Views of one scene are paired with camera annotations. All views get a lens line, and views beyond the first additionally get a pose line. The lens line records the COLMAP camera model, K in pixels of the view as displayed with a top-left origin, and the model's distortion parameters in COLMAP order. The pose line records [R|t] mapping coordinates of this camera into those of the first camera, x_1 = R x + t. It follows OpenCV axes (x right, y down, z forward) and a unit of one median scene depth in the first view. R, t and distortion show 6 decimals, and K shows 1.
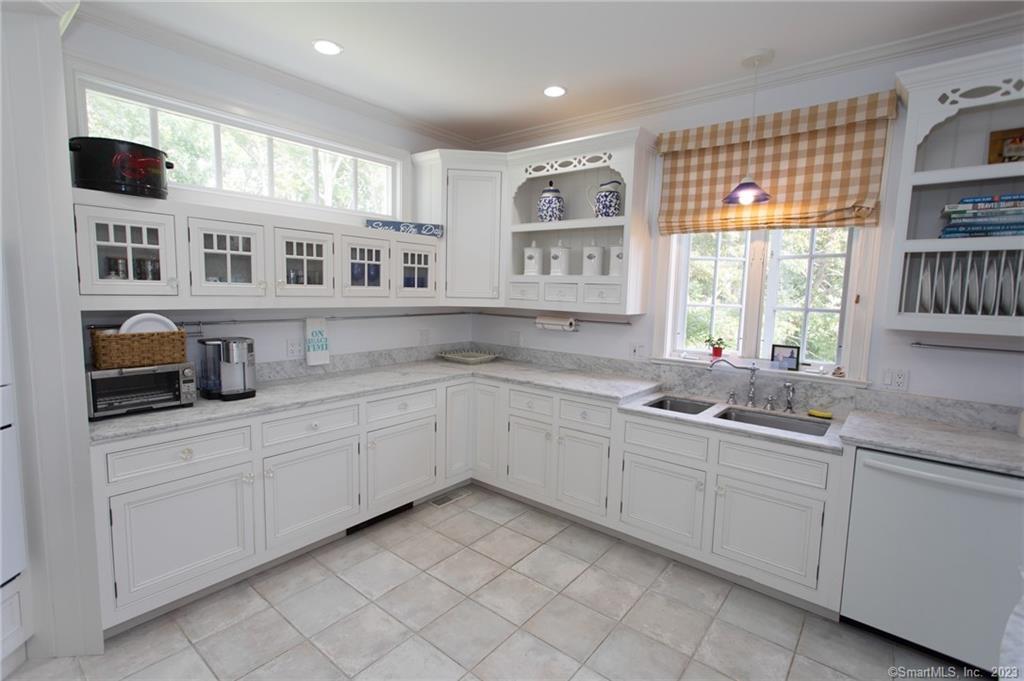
lens RADIAL K [[488.3, 0, 498.0], [0, 488.3, 339.5], [0, 0, 1]] dist [-0.000628, 0.001788]
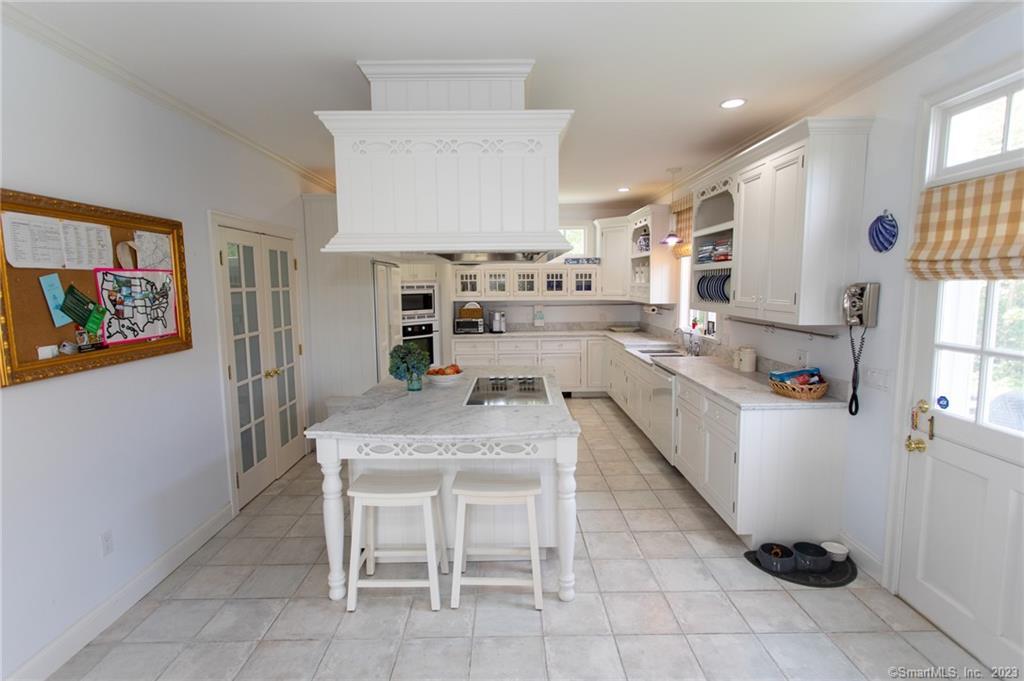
lens RADIAL K [[488.3, 0, 496.4], [0, 488.3, 341.2], [0, 0, 1]] dist [-0.000628, 0.001788]
pose [[0.624312, 0.060103, -0.778859, 1.461369], [-0.054310, 0.997963, 0.033478, 0.065761], [0.779285, 0.021400, 0.626305, -0.658383]]
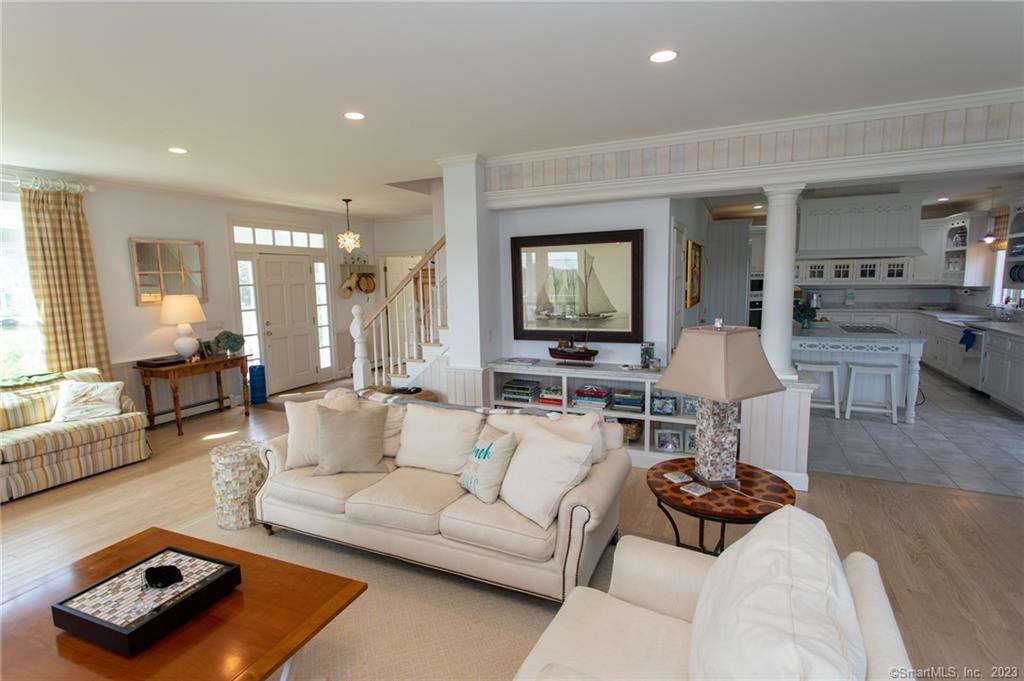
lens RADIAL K [[488.3, 0, 507.4], [0, 488.3, 341.7], [0, 0, 1]] dist [-0.000628, 0.001788]
pose [[0.245203, 0.096811, -0.964626, 2.277903], [-0.075742, 0.993873, 0.080493, 0.221145], [0.966508, 0.053325, 0.251033, -1.979142]]
